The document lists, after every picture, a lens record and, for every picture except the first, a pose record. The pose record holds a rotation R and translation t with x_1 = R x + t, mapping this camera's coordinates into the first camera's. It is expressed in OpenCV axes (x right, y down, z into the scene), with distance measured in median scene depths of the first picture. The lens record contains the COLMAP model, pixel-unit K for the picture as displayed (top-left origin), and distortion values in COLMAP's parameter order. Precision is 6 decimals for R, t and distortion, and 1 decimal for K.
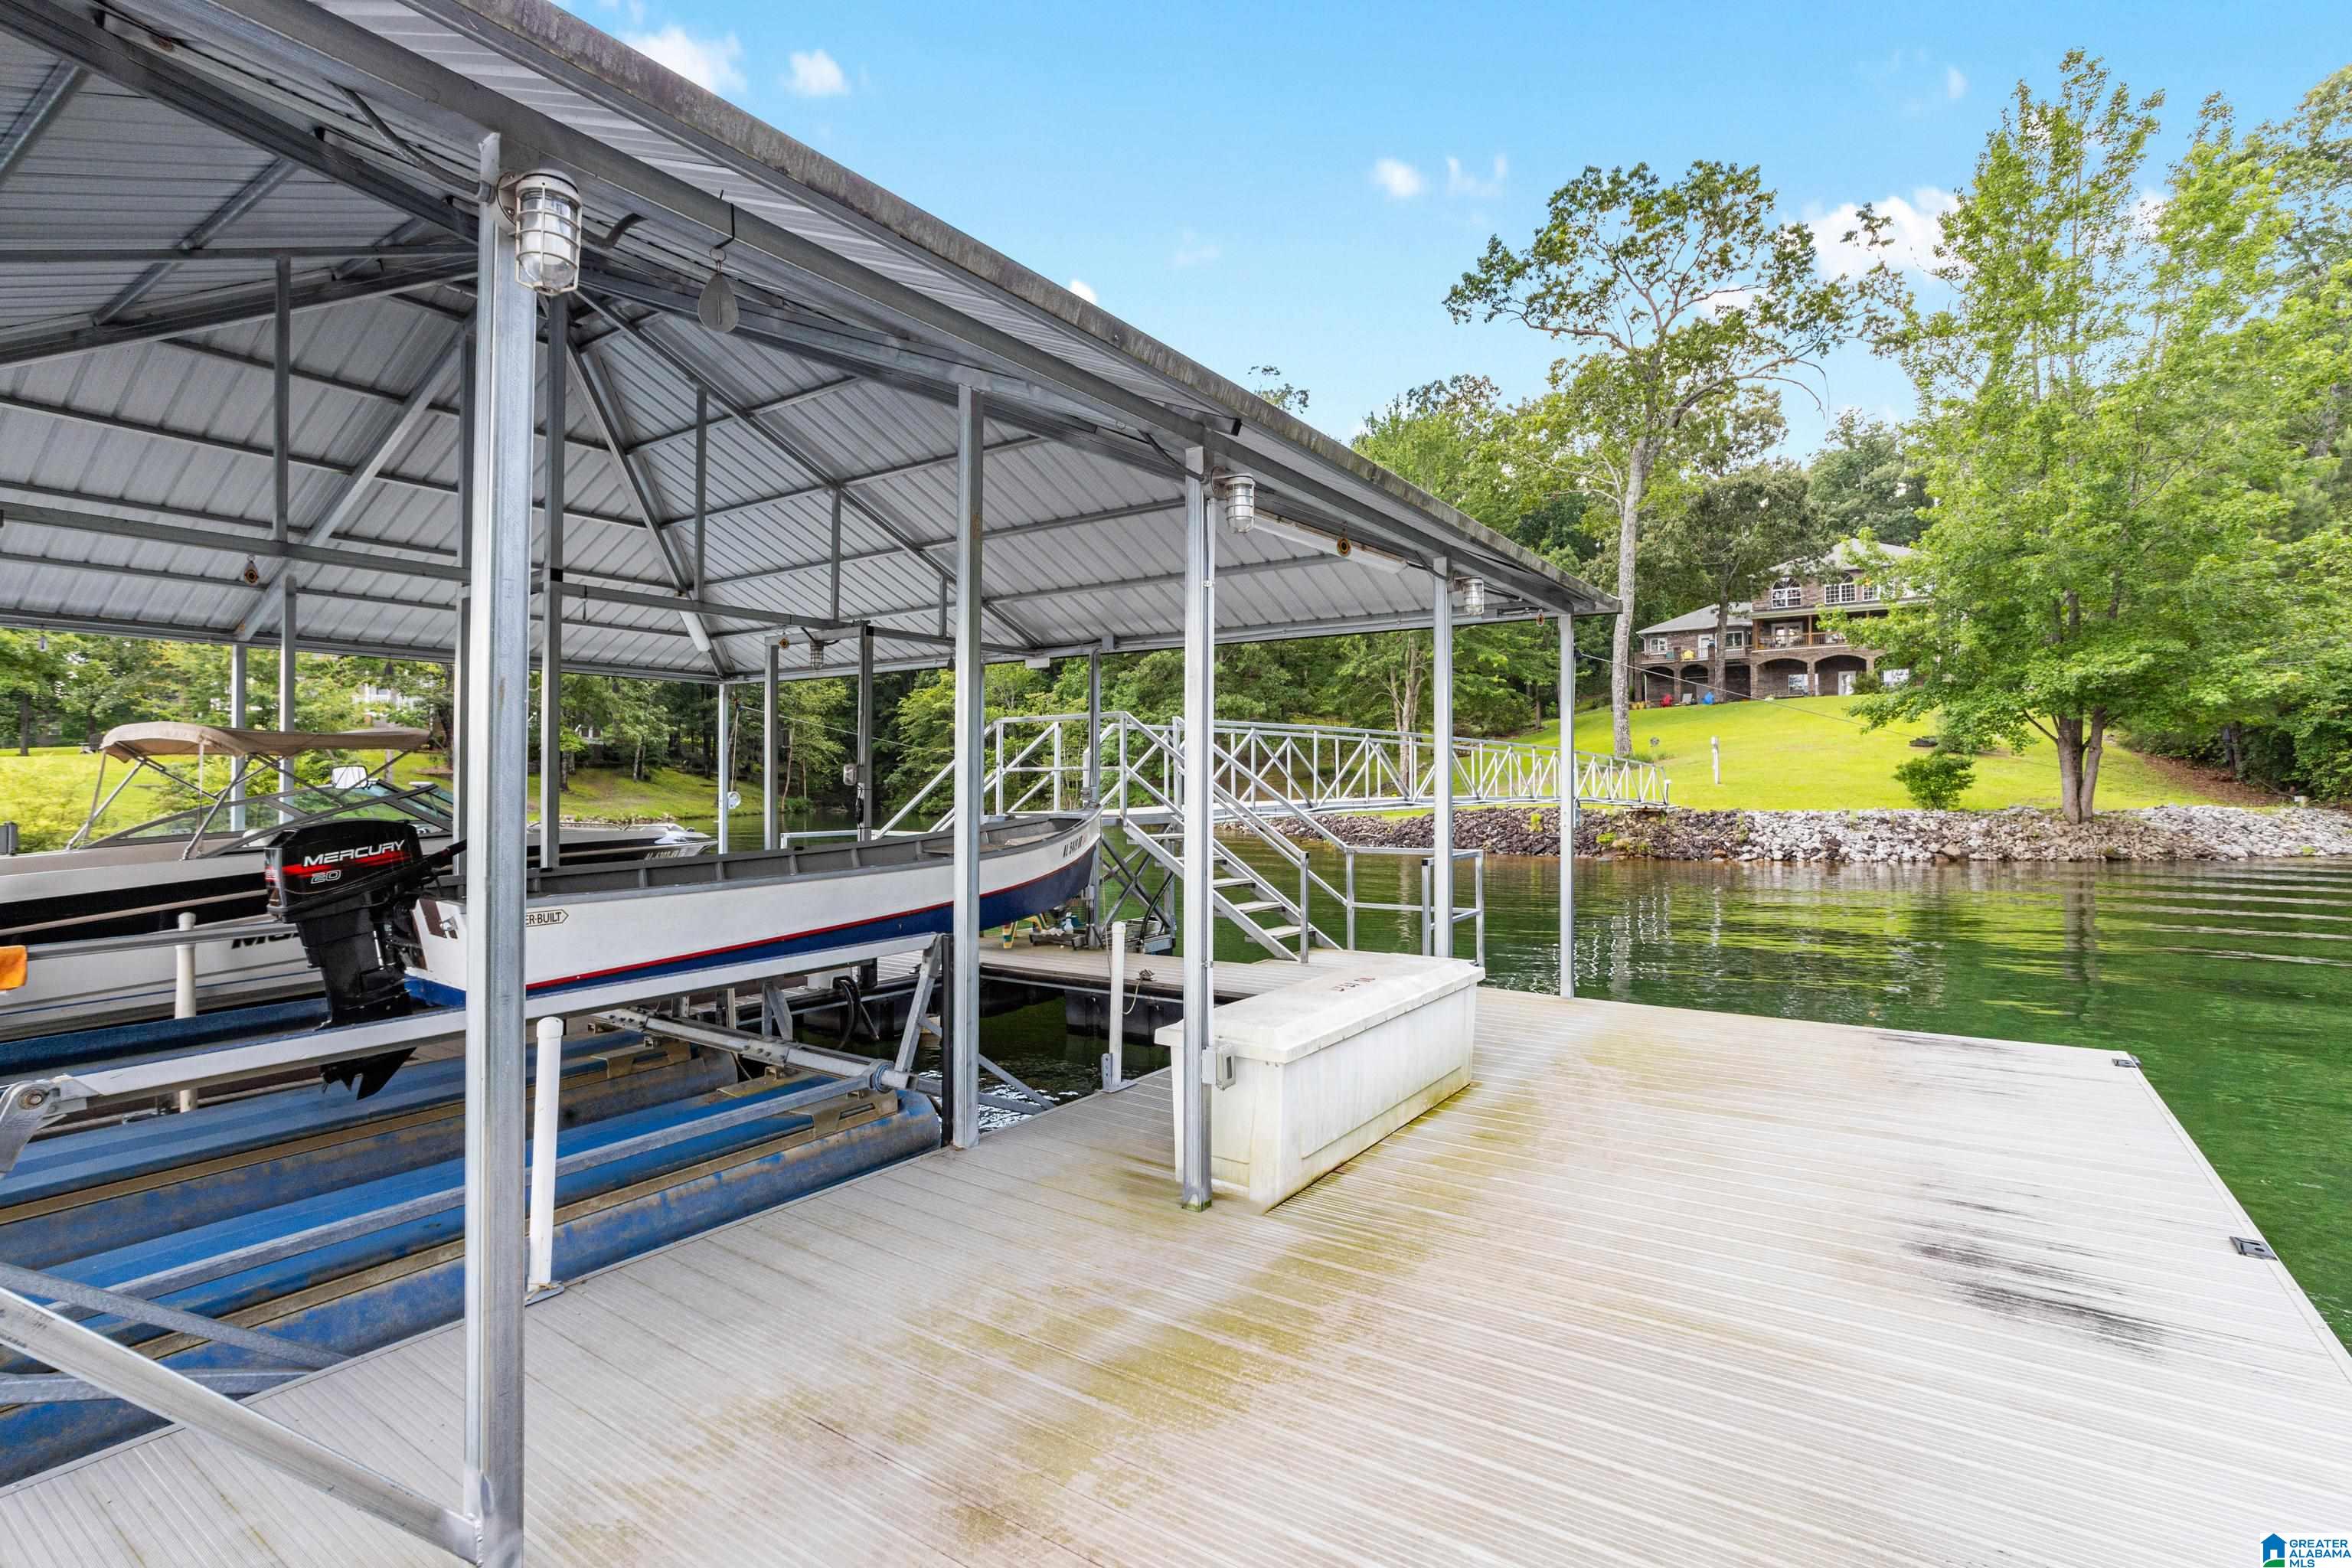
lens RADIAL K [[1149.3, 0, 1162.9], [0, 1149.3, 750.7], [0, 0, 1]] dist [-0.045446, 0.034064]
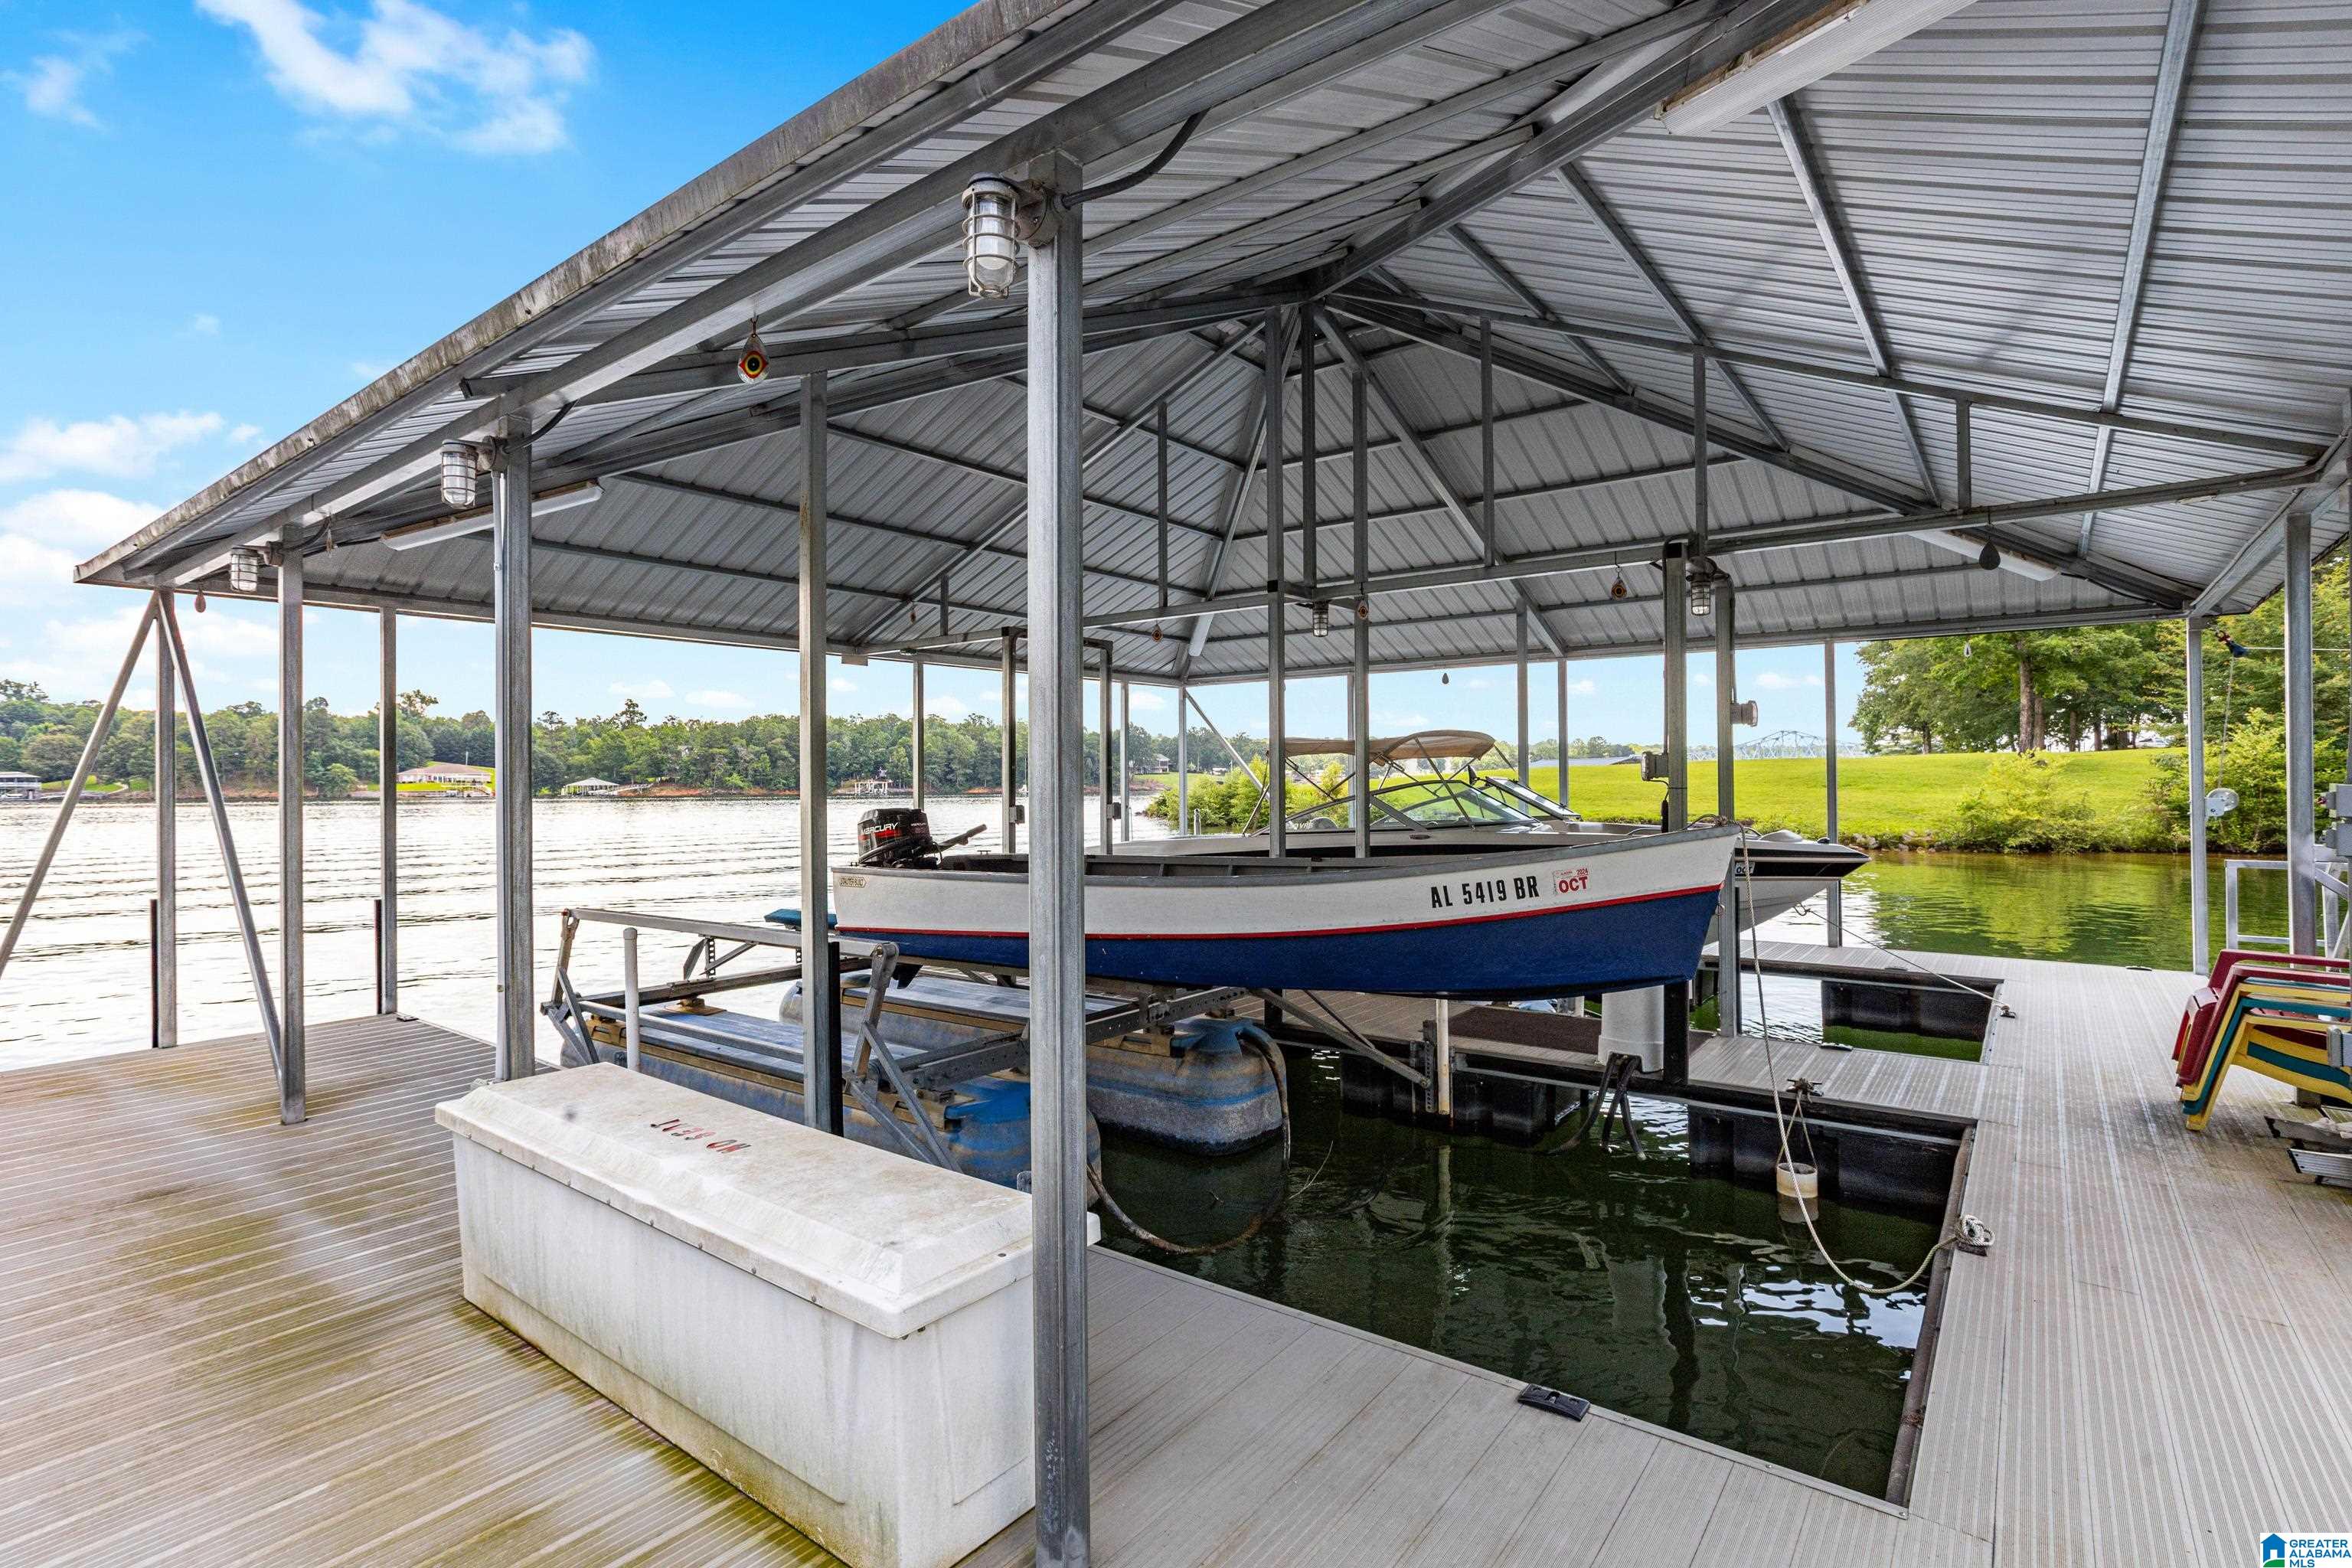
lens RADIAL K [[1149.3, 0, 1162.9], [0, 1149.3, 750.7], [0, 0, 1]] dist [-0.045446, 0.034064]
pose [[-0.057901, -0.024686, -0.998017, 1.026367], [0.018597, 0.999494, -0.025802, 0.031904], [0.998149, -0.020054, -0.057413, 1.771757]]
